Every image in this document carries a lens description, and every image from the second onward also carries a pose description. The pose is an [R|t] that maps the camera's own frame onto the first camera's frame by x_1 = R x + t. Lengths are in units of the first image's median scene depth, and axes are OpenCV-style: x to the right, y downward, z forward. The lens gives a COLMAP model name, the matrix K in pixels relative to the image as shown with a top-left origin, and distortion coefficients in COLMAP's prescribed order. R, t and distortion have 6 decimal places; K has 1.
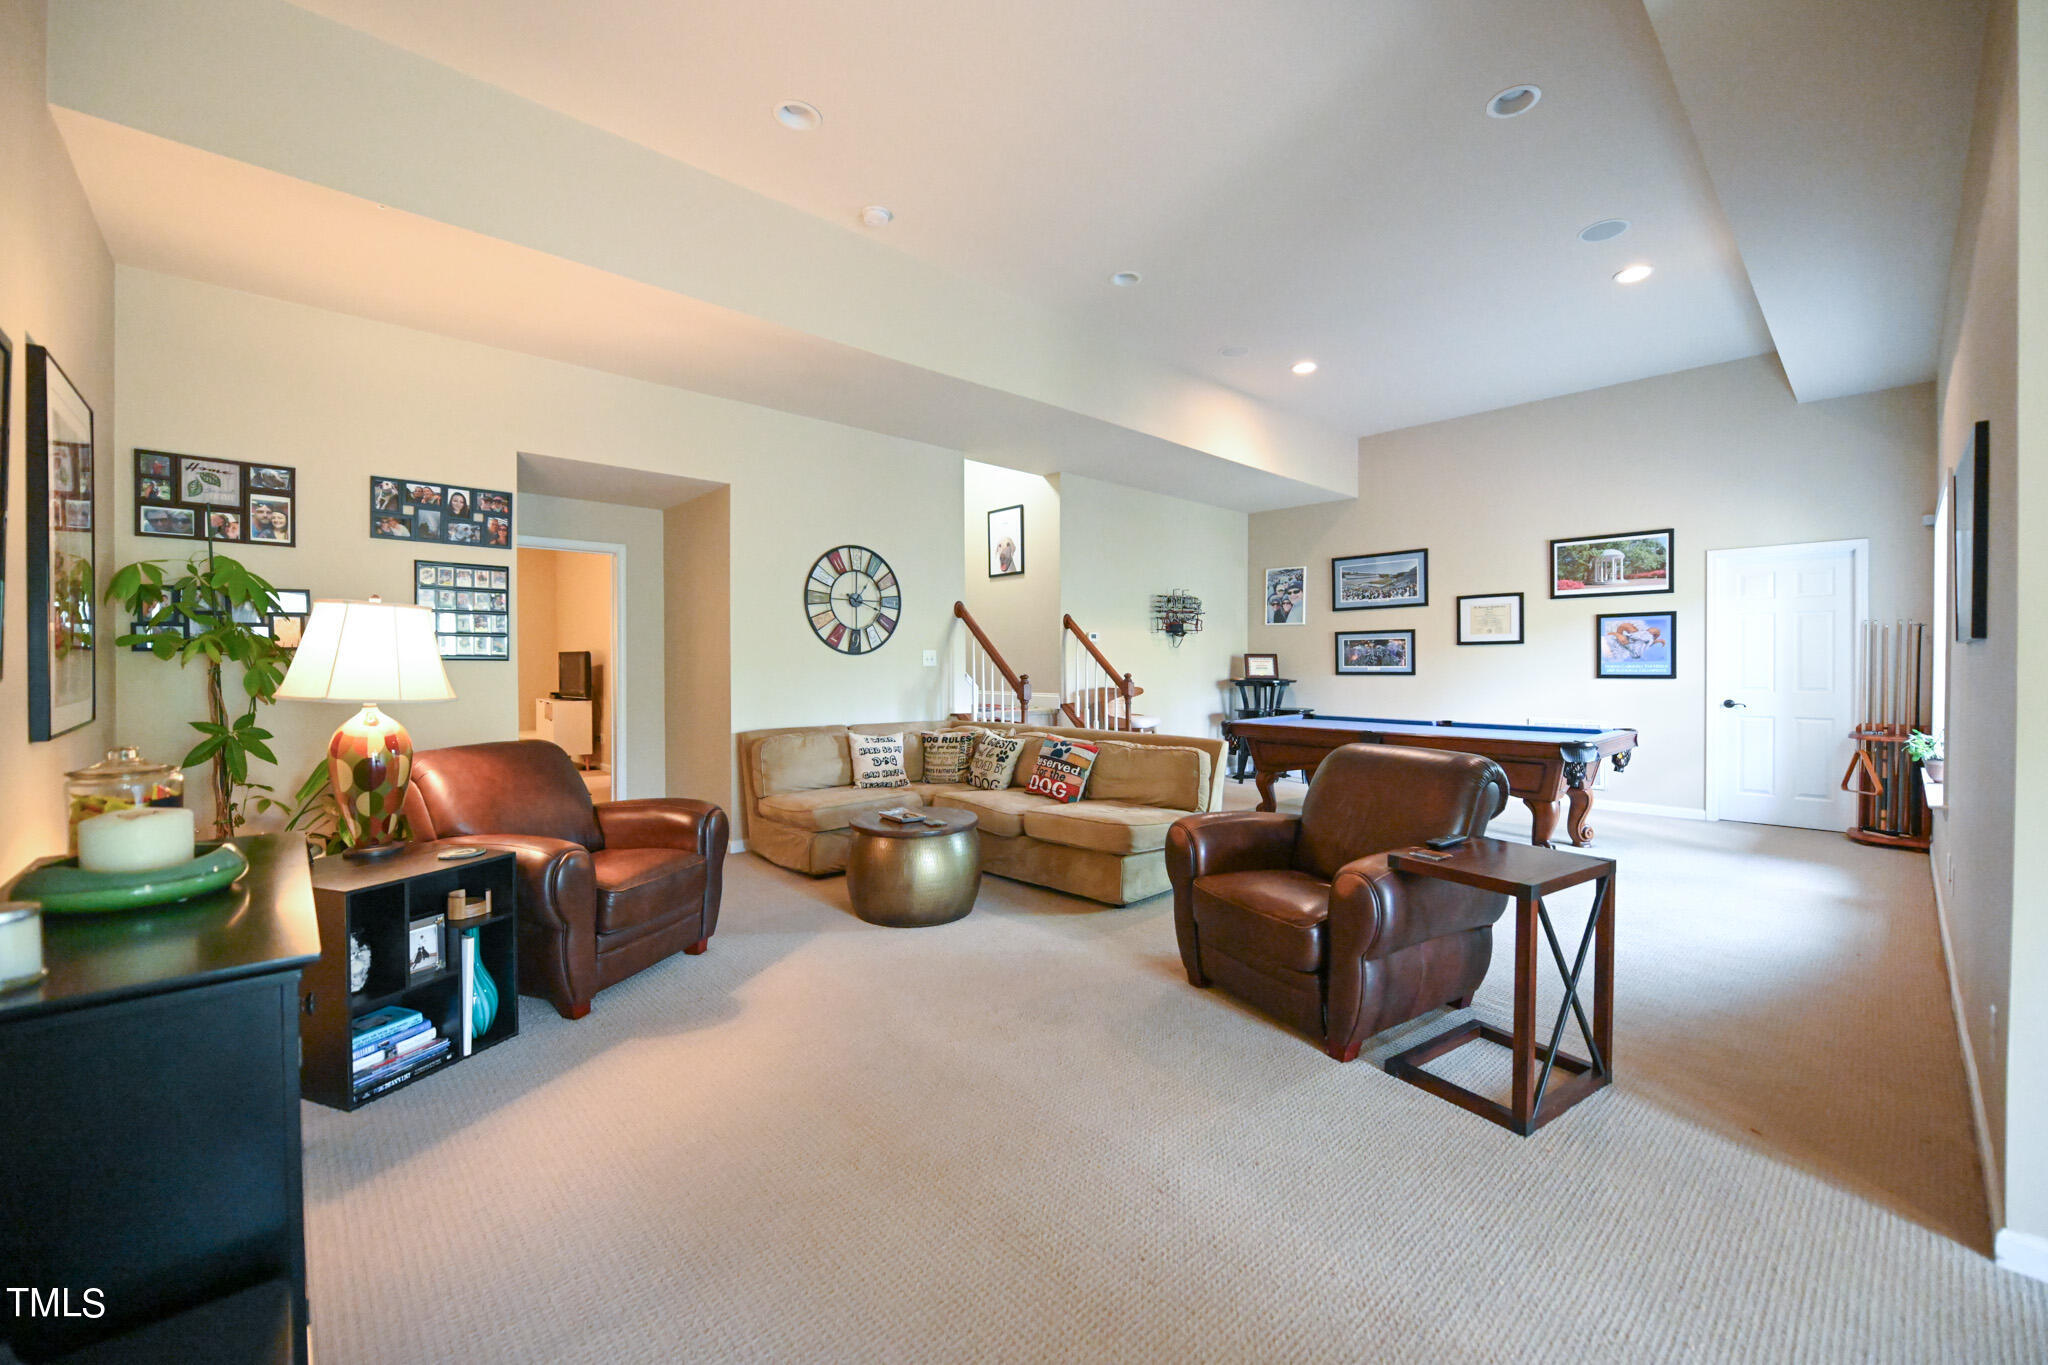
lens RADIAL K [[816.9, 0, 1021.7], [0, 816.9, 669.7], [0, 0, 1]] dist [-0.008409, -0.000251]
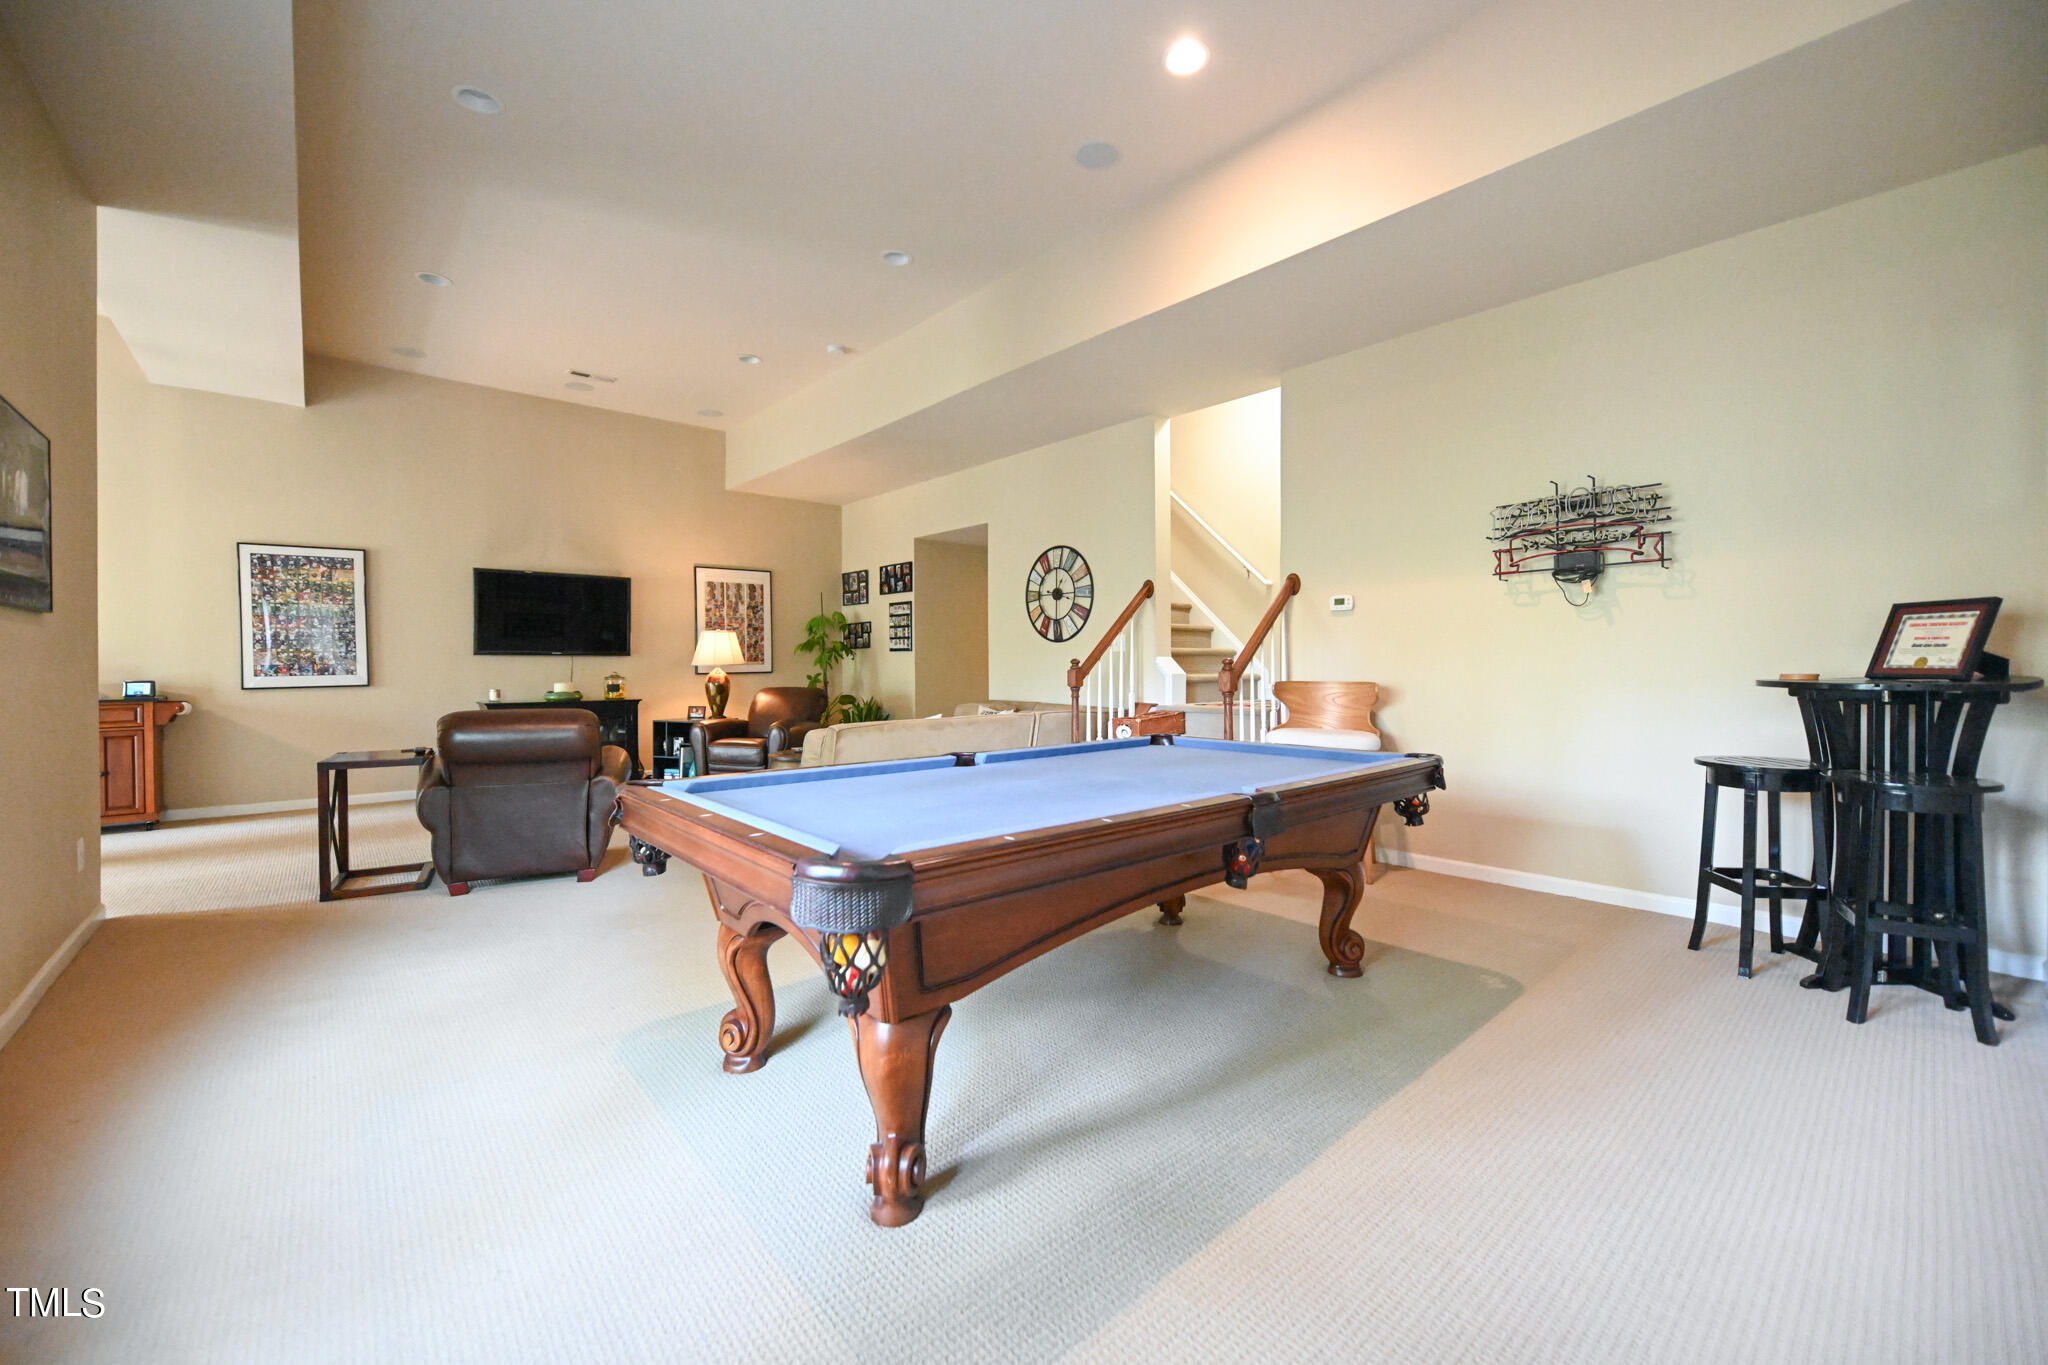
lens RADIAL K [[816.9, 0, 1021.7], [0, 816.9, 669.7], [0, 0, 1]] dist [-0.008409, -0.000251]
pose [[-0.027173, 0.004694, -0.999620, 0.954042], [-0.009261, 0.999945, 0.004947, 0.015017], [0.999588, 0.009392, -0.027128, 1.005311]]
